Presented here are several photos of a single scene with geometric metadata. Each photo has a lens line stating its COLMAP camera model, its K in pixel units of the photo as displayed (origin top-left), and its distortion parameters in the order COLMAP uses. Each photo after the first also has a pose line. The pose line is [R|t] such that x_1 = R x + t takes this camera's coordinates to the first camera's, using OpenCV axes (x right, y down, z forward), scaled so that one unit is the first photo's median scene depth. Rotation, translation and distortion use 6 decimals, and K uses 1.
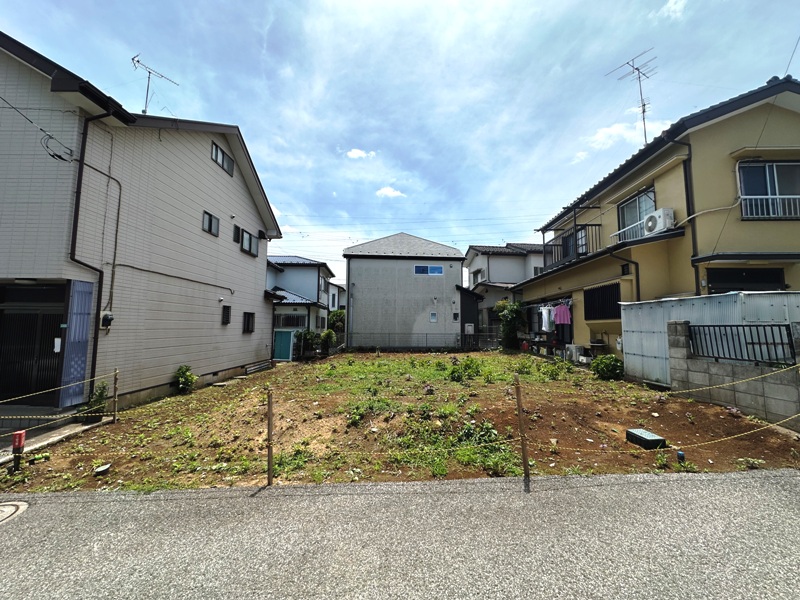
lens RADIAL K [[321.2, 0, 400.0], [0, 321.2, 300.0], [0, 0, 1]] dist [-0.001490, 0.000206]
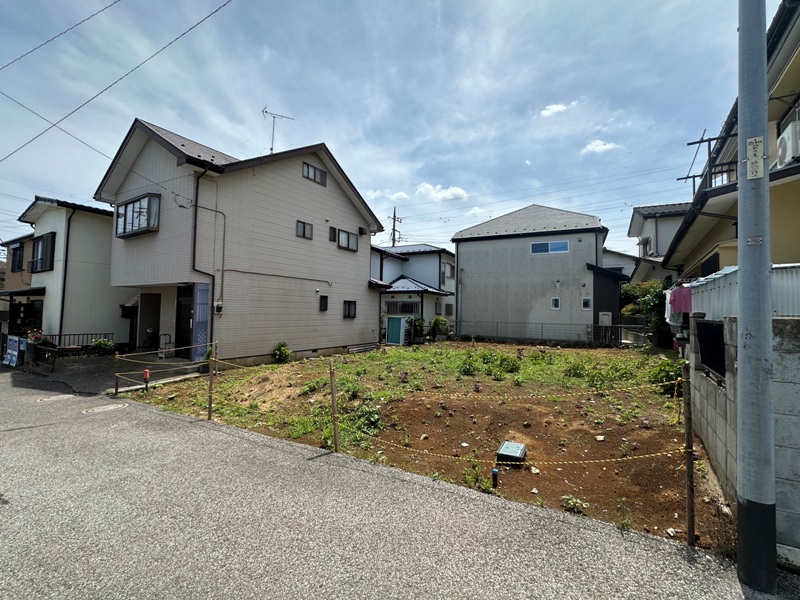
lens RADIAL K [[348.8, 0, 400.6], [0, 348.8, 301.9], [0, 0, 1]] dist [-0.001674, 0.000187]
pose [[0.847805, -0.004417, -0.530289, 0.392062], [0.031703, 0.998599, 0.042369, -0.004623], [0.529359, -0.052733, 0.846758, 0.039310]]
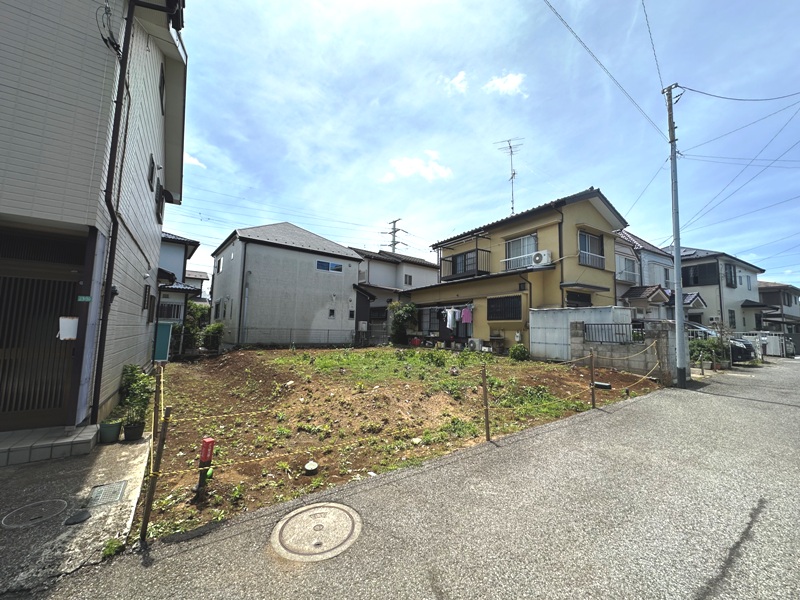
lens RADIAL K [[322.8, 0, 400.8], [0, 322.8, 287.9], [0, 0, 1]] dist [-0.007592, -0.000014]
pose [[0.833548, 0.088142, 0.545370, -0.445717], [-0.067198, 0.996037, -0.058272, 0.026959], [-0.548345, 0.011925, 0.836167, 0.044301]]
